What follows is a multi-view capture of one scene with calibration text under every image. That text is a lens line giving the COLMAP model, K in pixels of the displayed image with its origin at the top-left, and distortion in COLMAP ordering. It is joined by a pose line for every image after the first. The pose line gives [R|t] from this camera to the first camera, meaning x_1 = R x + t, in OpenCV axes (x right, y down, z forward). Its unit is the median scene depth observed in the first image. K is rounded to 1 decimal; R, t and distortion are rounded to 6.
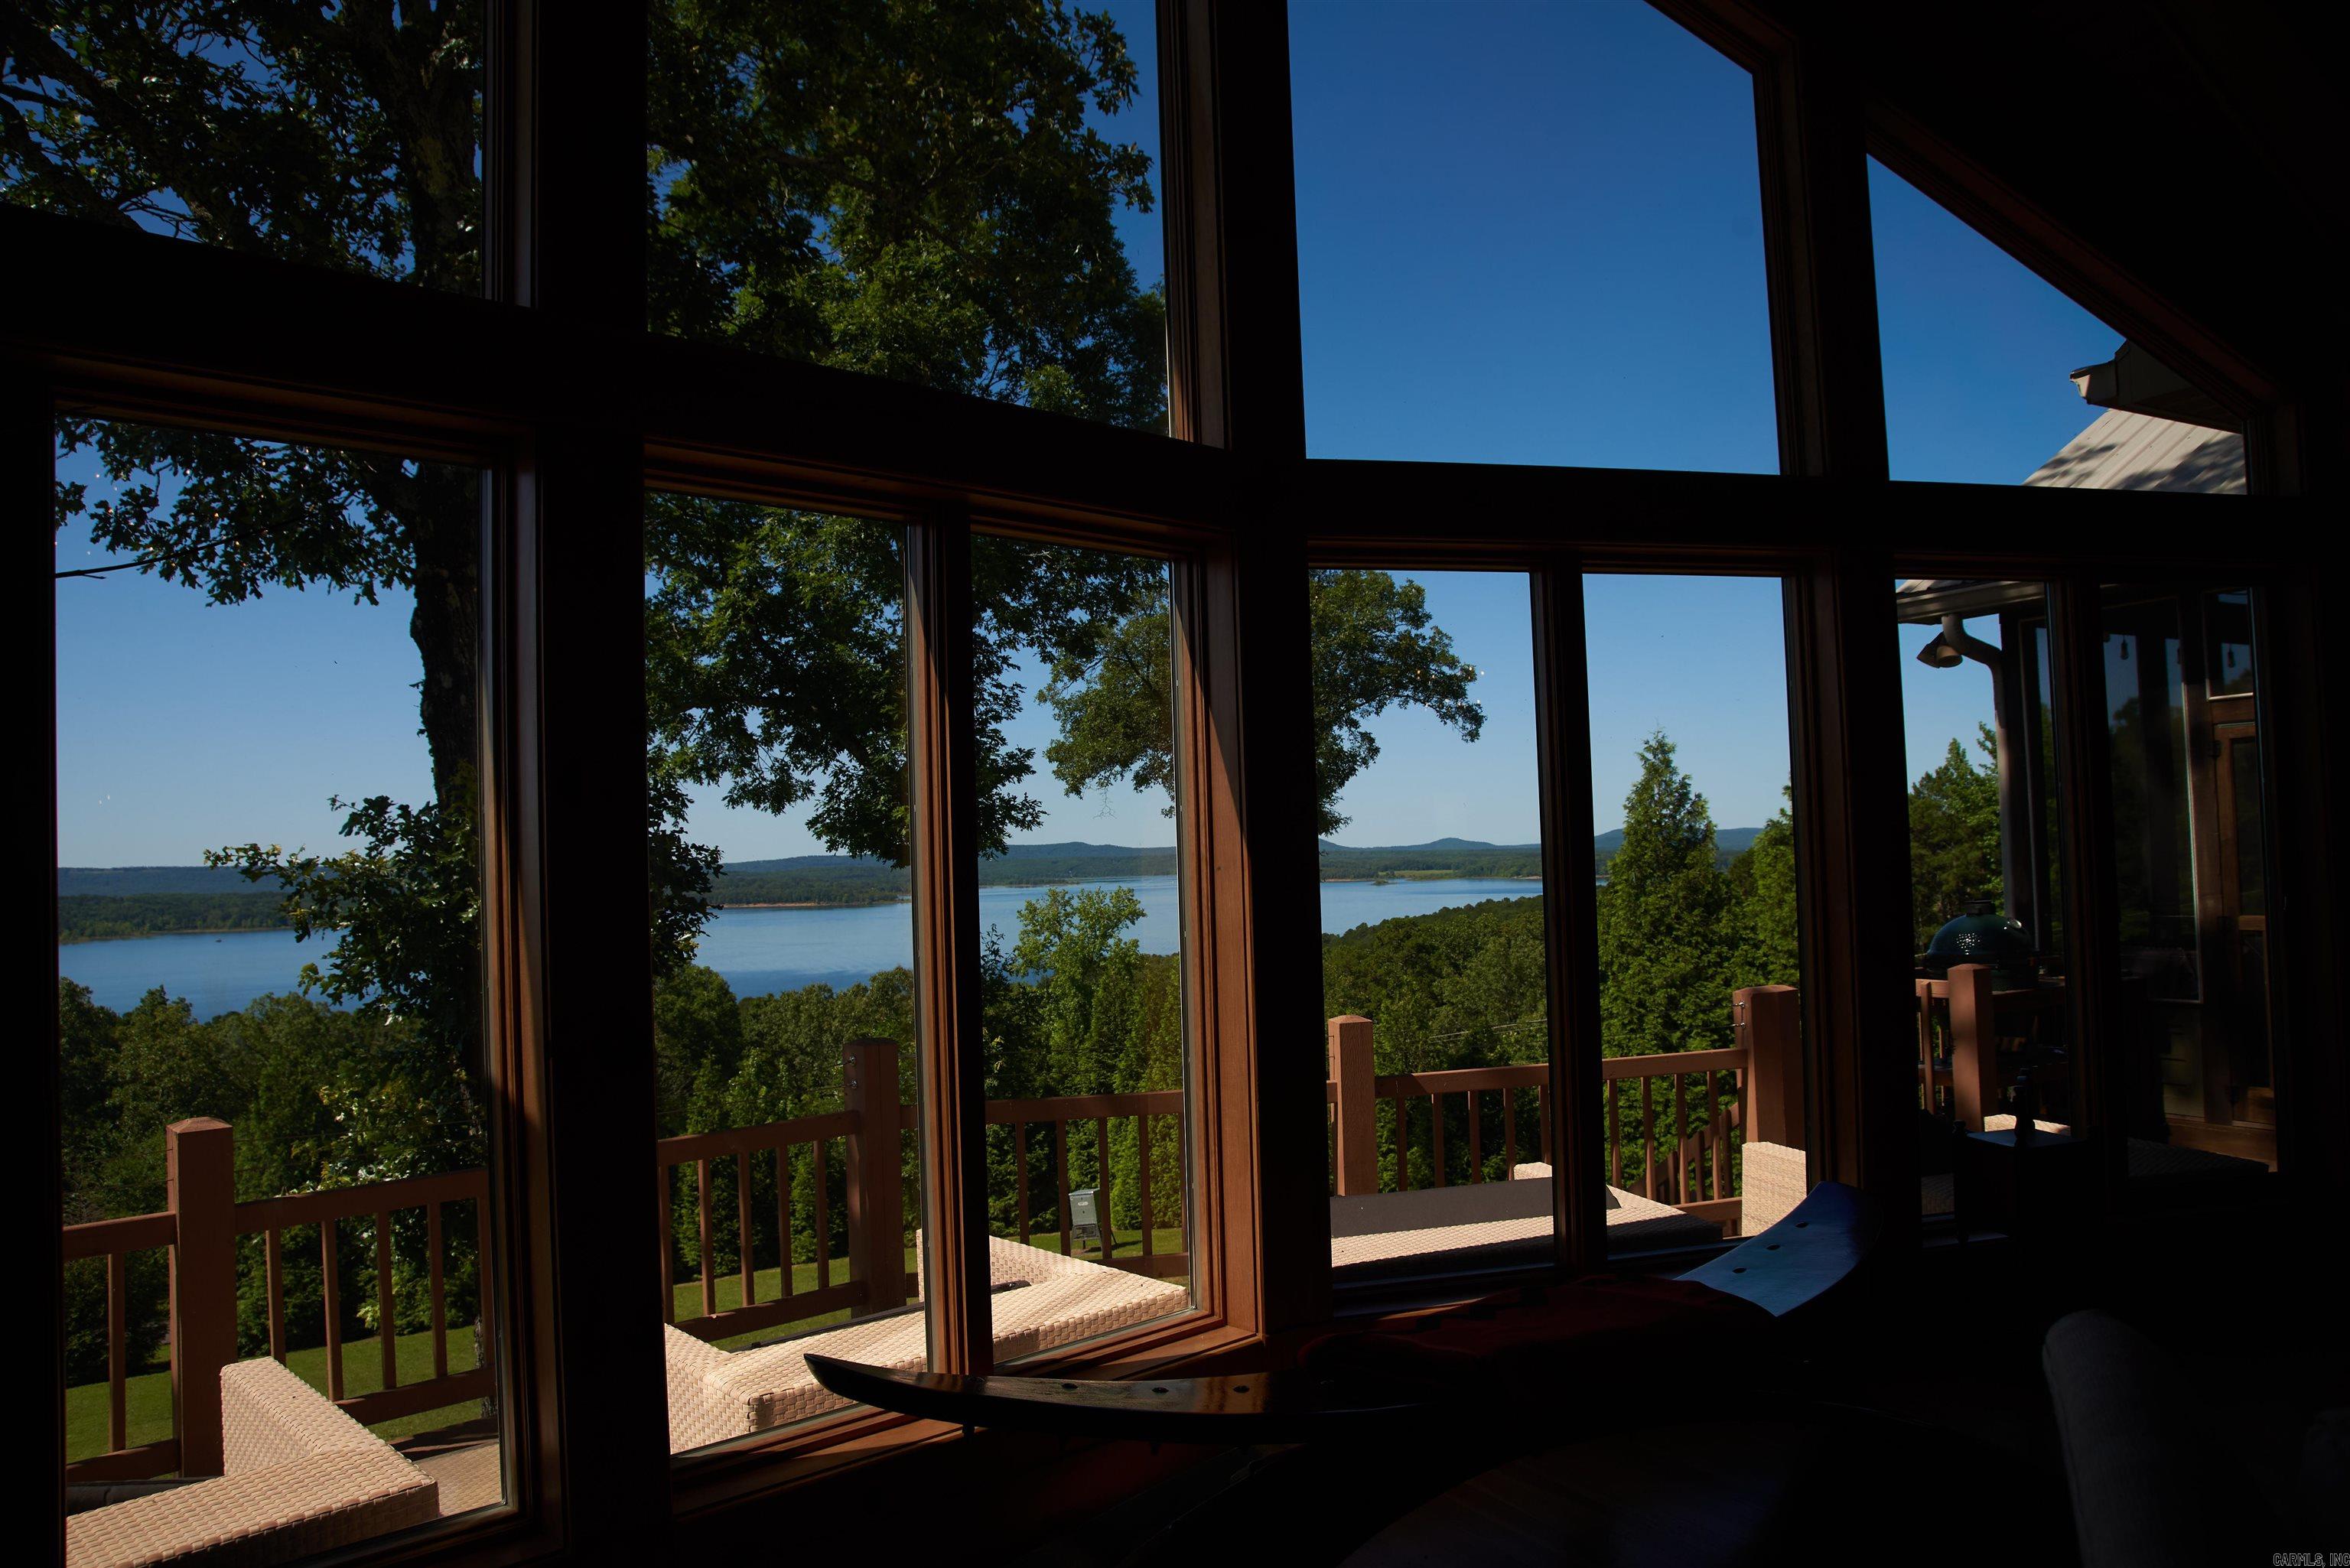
lens RADIAL K [[1707.4, 0, 1152.7], [0, 1707.4, 793.4], [0, 0, 1]] dist [-0.091042, 0.012095]
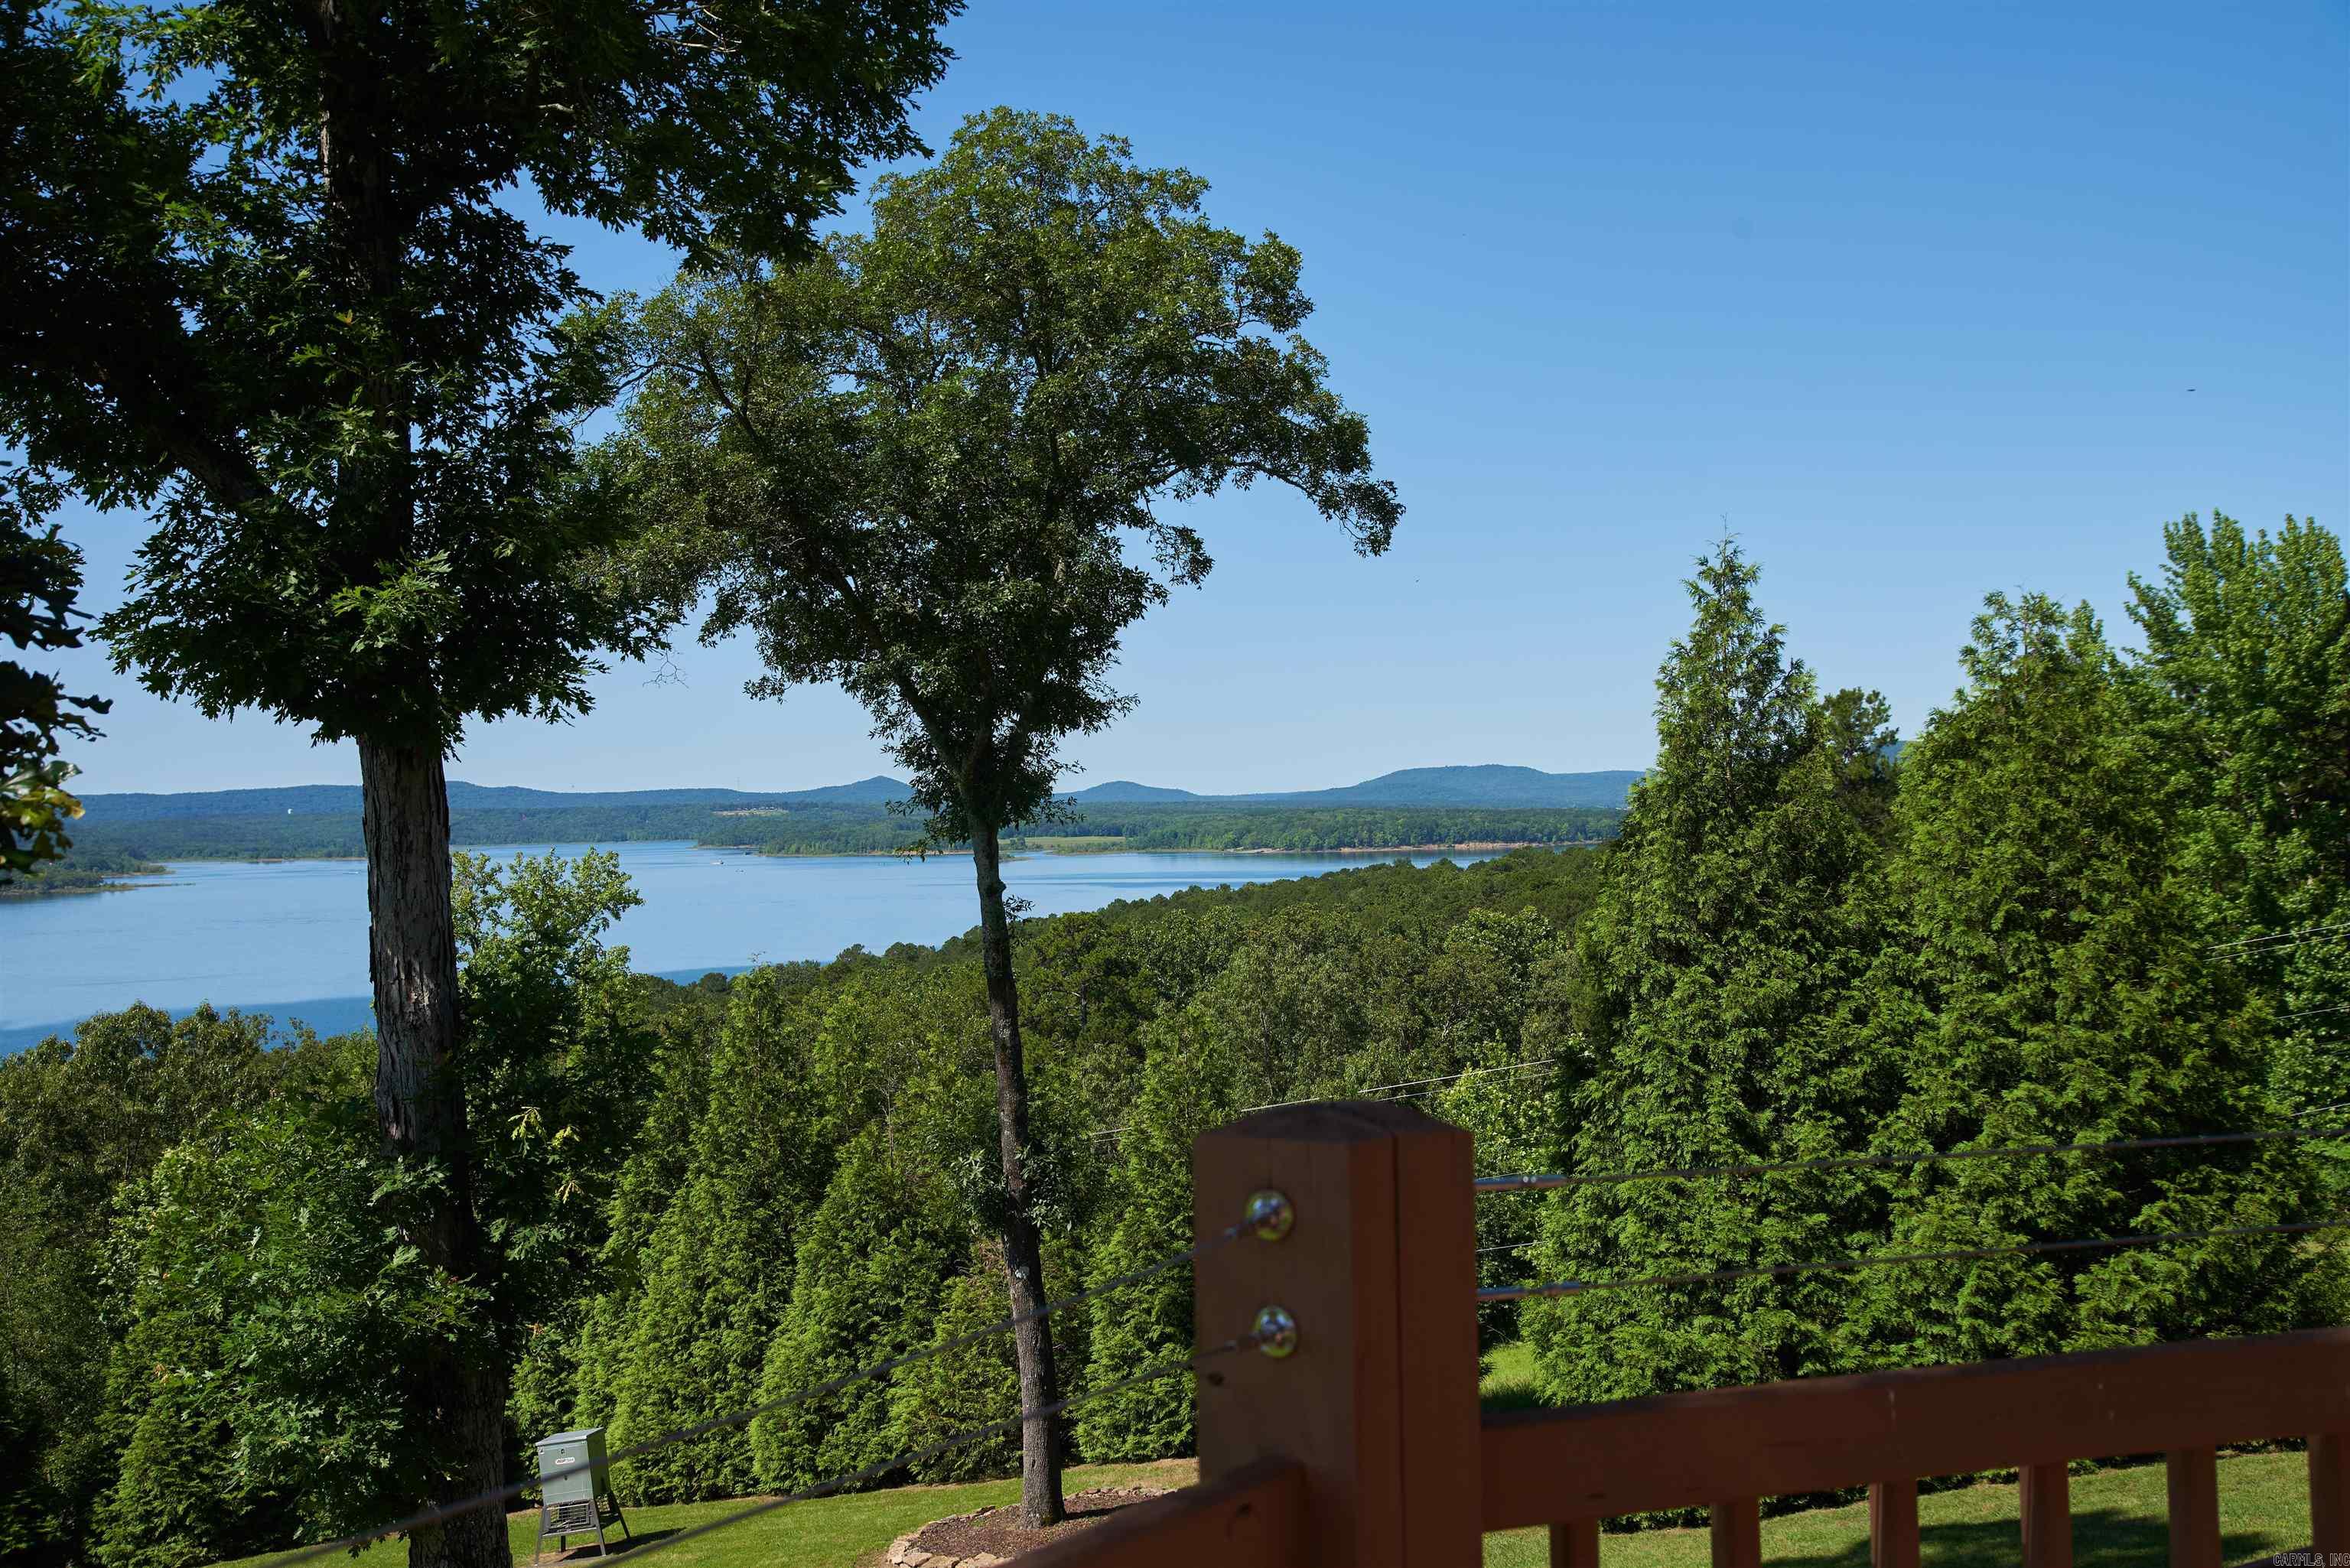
lens RADIAL K [[2997.4, 0, 1187.8], [0, 2997.4, 782.4], [0, 0, 1]] dist [0.155666, 0.000000]
pose [[0.982145, 0.010564, 0.187828, -0.042007], [-0.015898, 0.999511, 0.026919, 0.016028], [-0.187452, -0.029425, 0.981833, 0.108780]]
